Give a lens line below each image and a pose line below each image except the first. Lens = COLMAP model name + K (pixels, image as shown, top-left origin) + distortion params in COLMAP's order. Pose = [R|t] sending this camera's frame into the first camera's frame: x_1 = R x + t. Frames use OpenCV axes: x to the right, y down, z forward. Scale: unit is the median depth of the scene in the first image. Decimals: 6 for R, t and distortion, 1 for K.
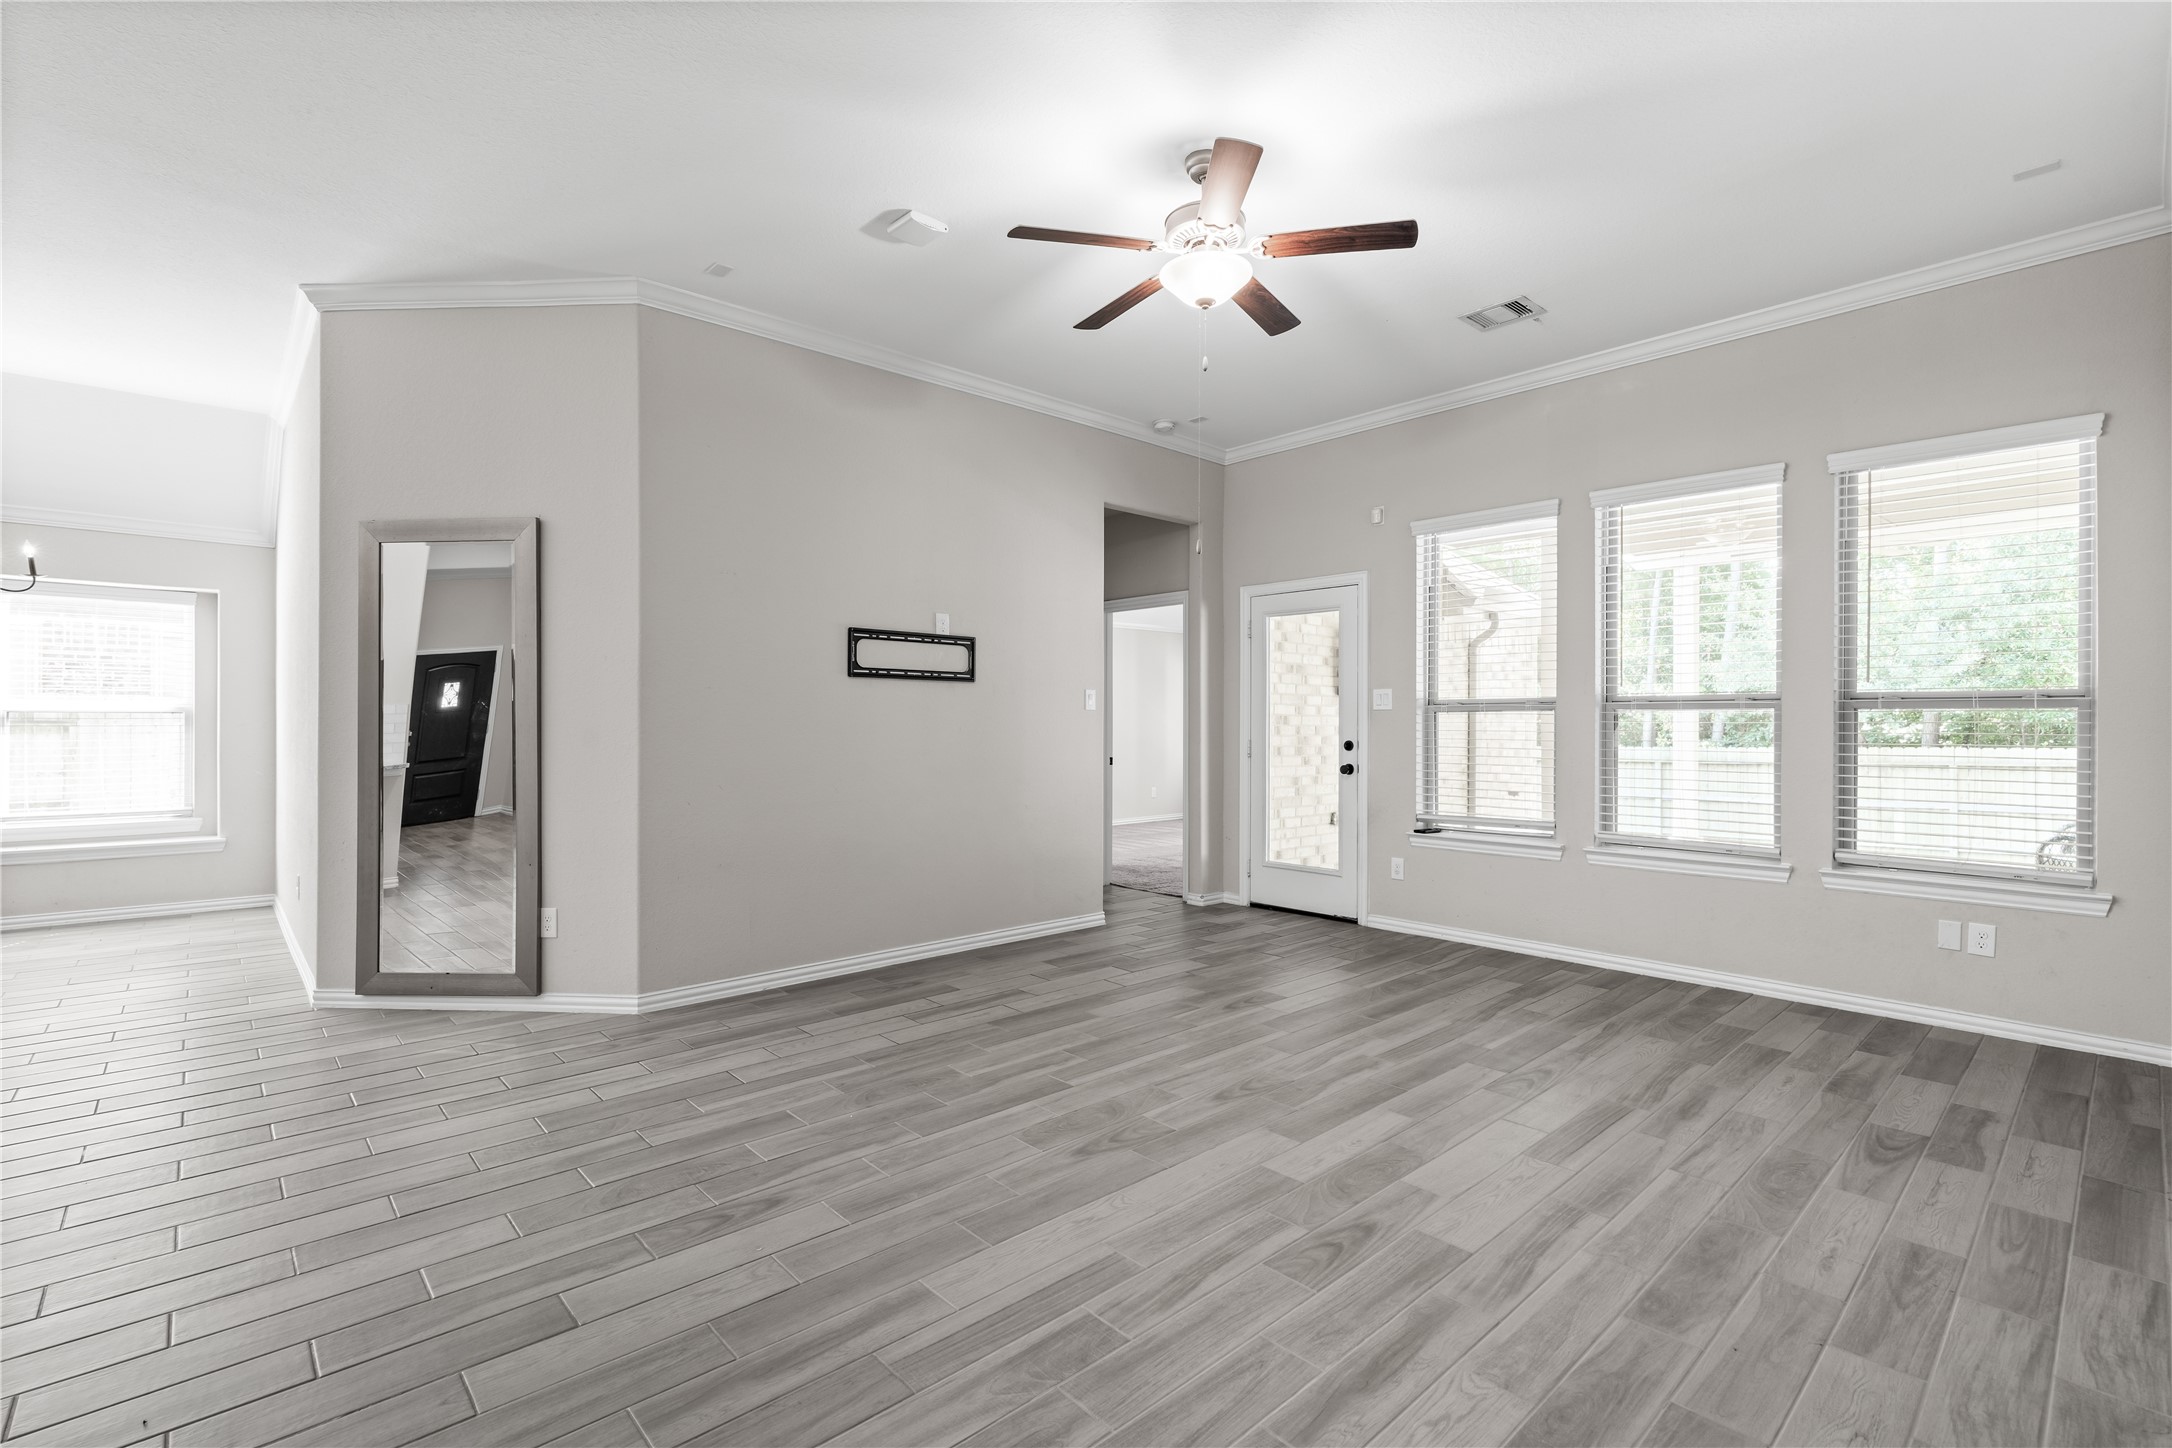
lens RADIAL K [[974.5, 0, 1081.0], [0, 974.5, 712.7], [0, 0, 1]] dist [-0.002937, 0.000689]
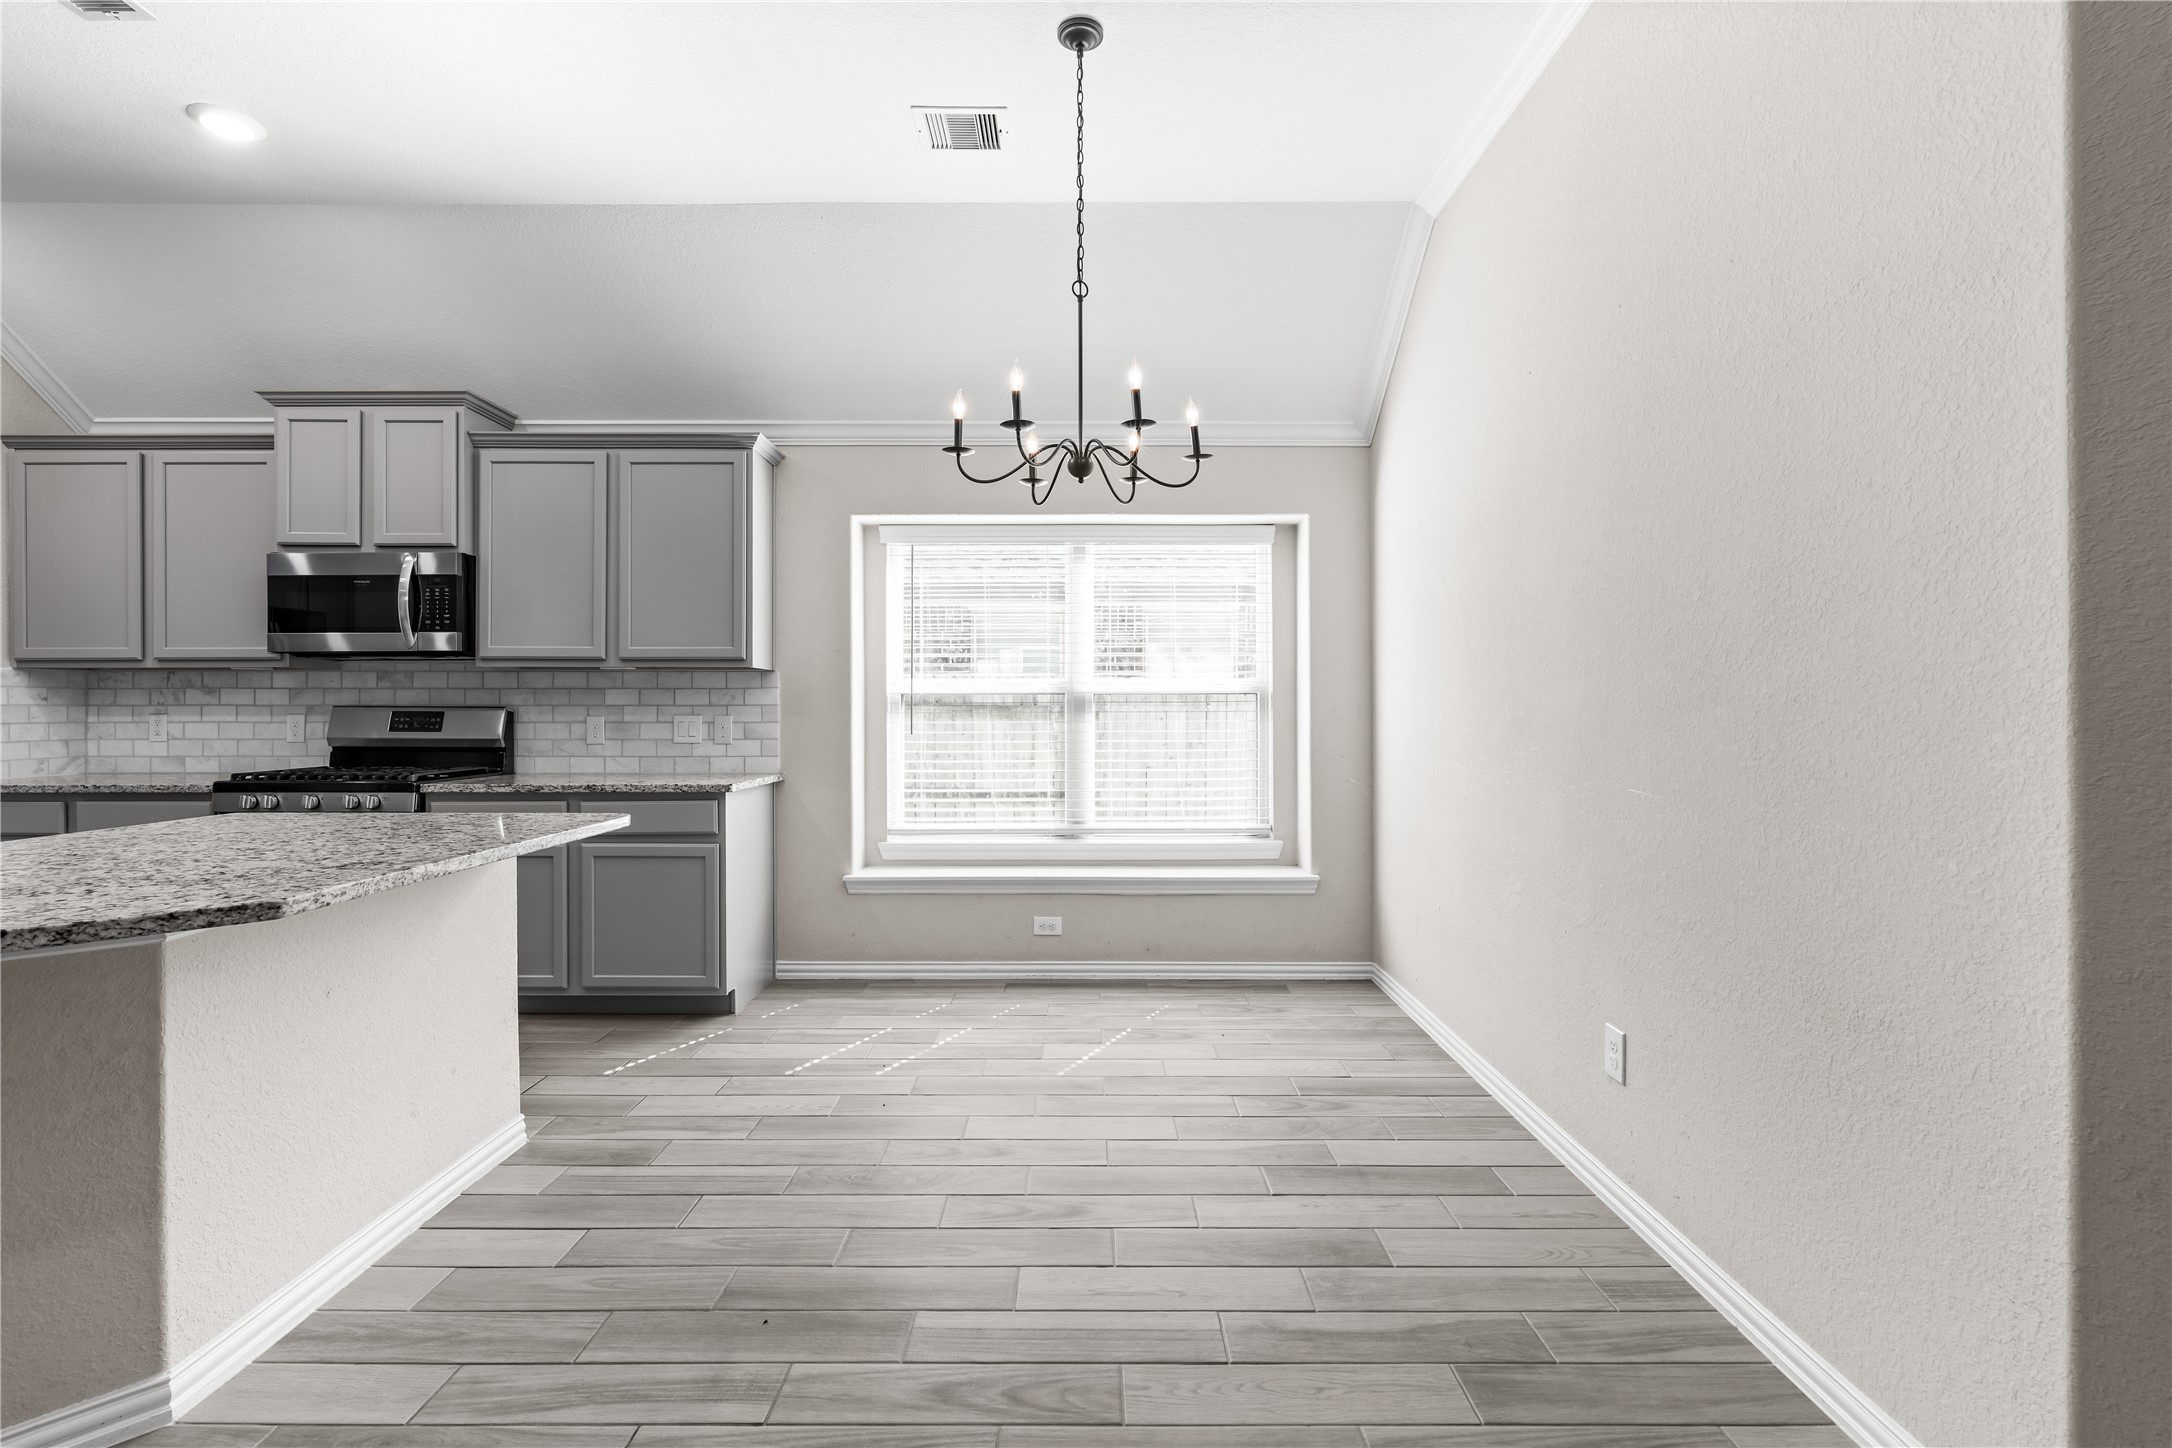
lens RADIAL K [[974.5, 0, 1081.0], [0, 974.5, 712.7], [0, 0, 1]] dist [-0.002937, 0.000689]
pose [[0.738450, -0.001545, -0.674307, -0.938435], [0.013106, 0.999841, 0.012063, 0.006359], [0.674181, -0.017746, 0.738353, 0.663609]]
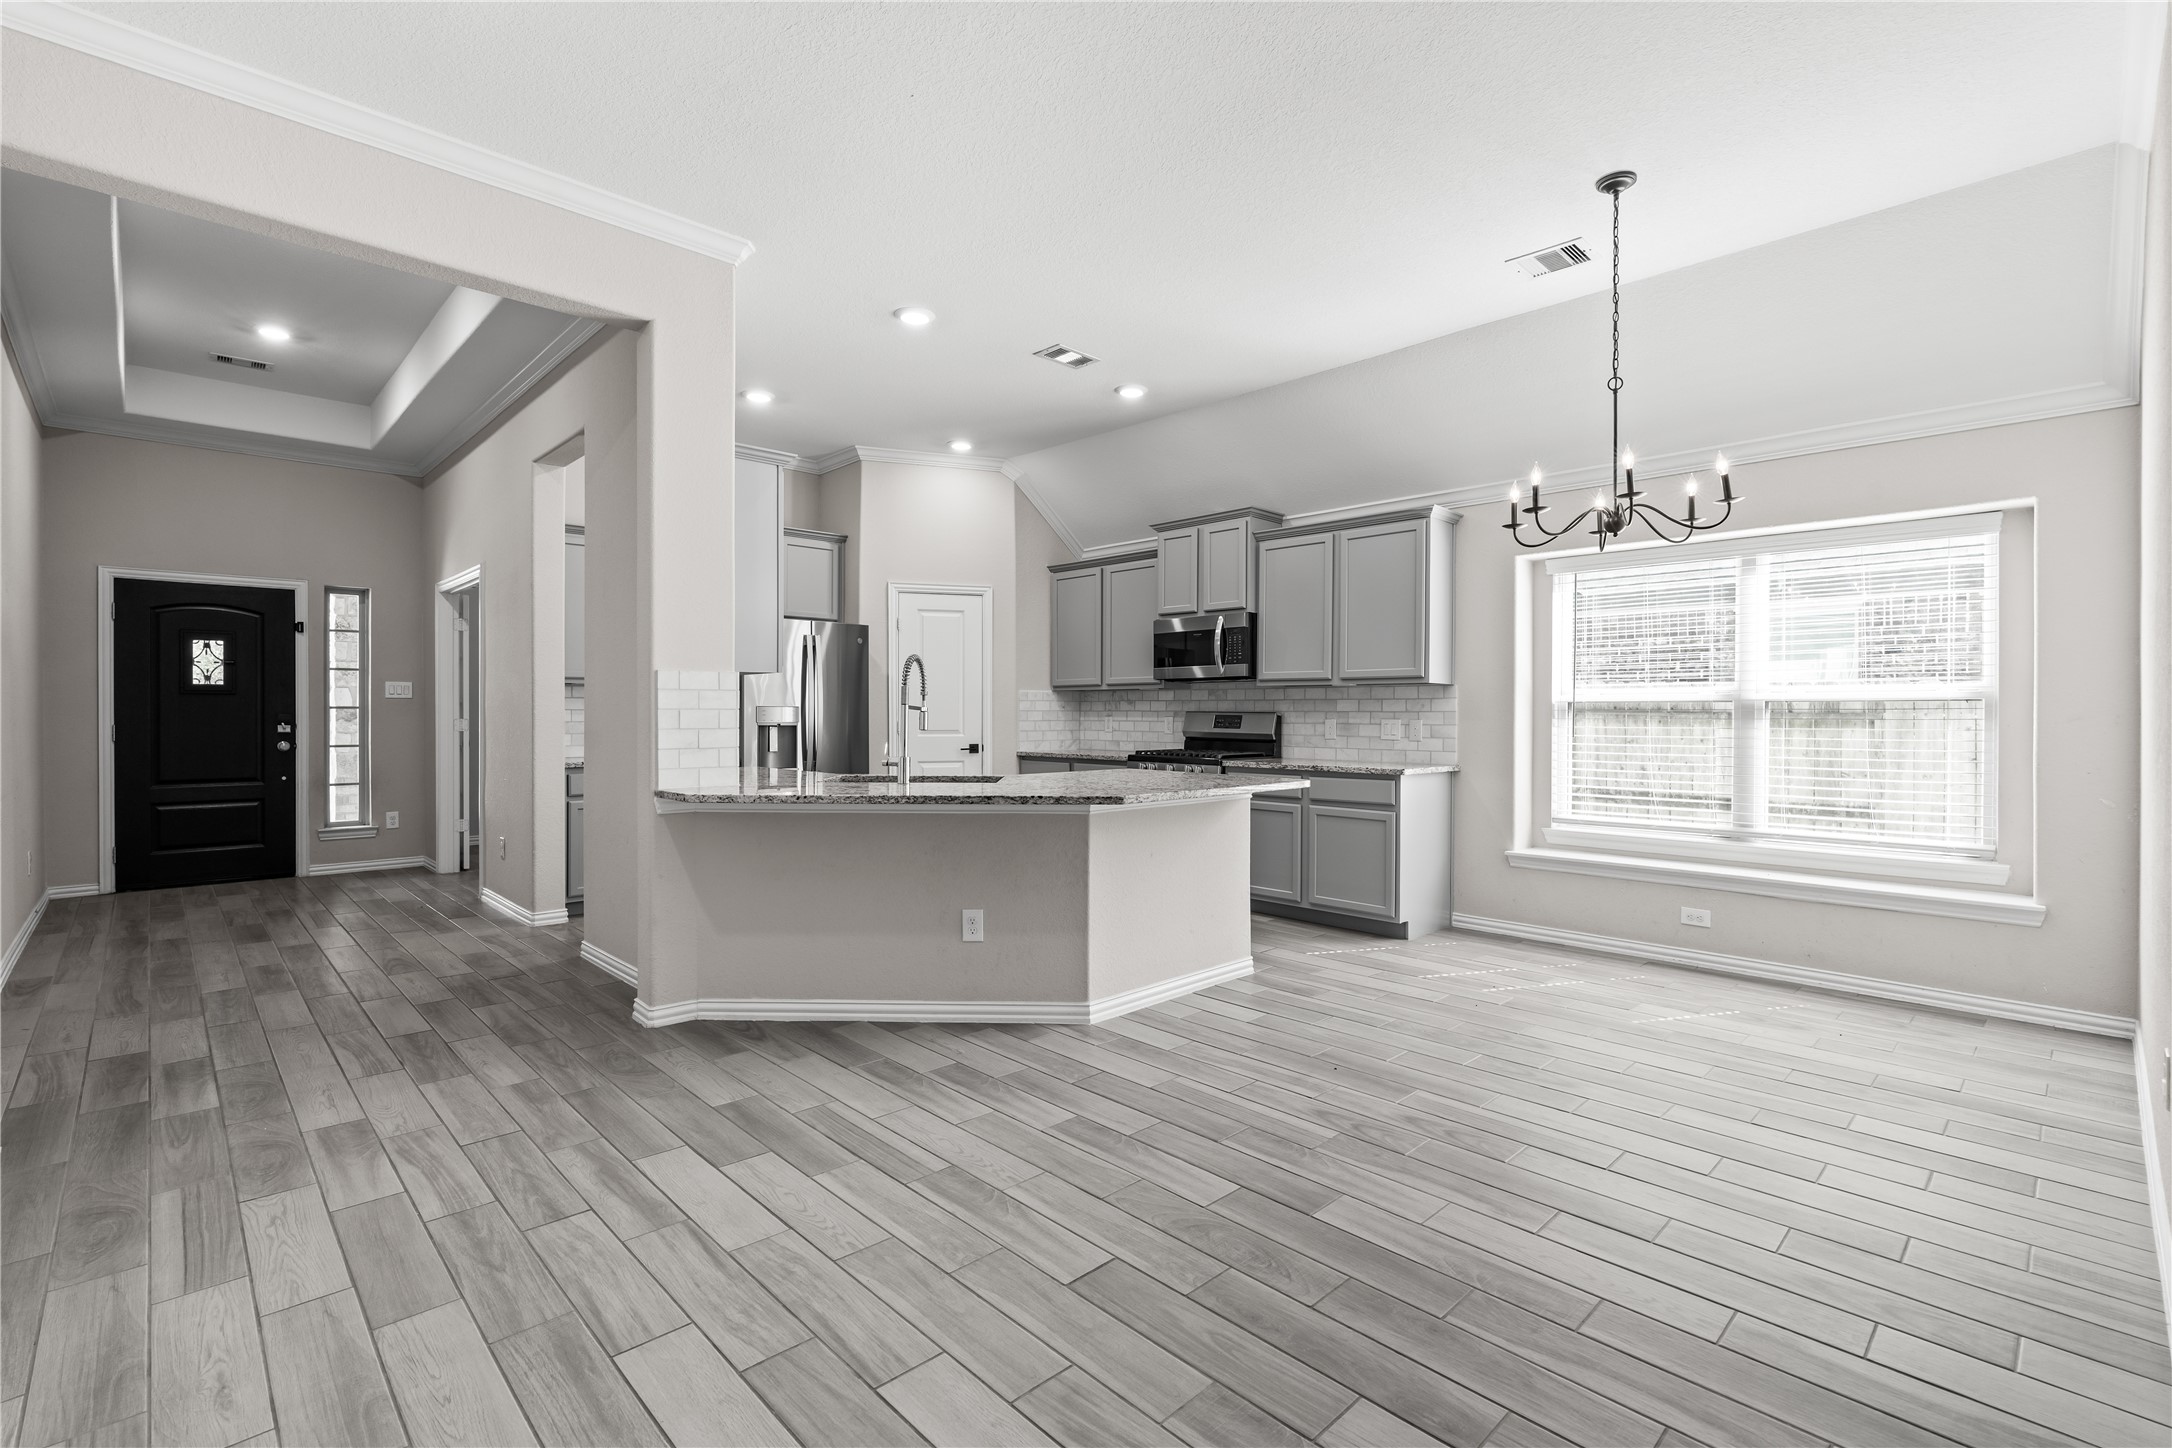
lens RADIAL K [[975.0, 0, 1089.3], [0, 975.0, 719.3], [0, 0, 1]] dist [-0.005971, 0.000264]
pose [[0.030671, 0.002467, -0.999526, -0.515761], [0.010715, 0.999939, 0.002797, 0.008425], [0.999472, -0.010796, 0.030643, 0.677148]]
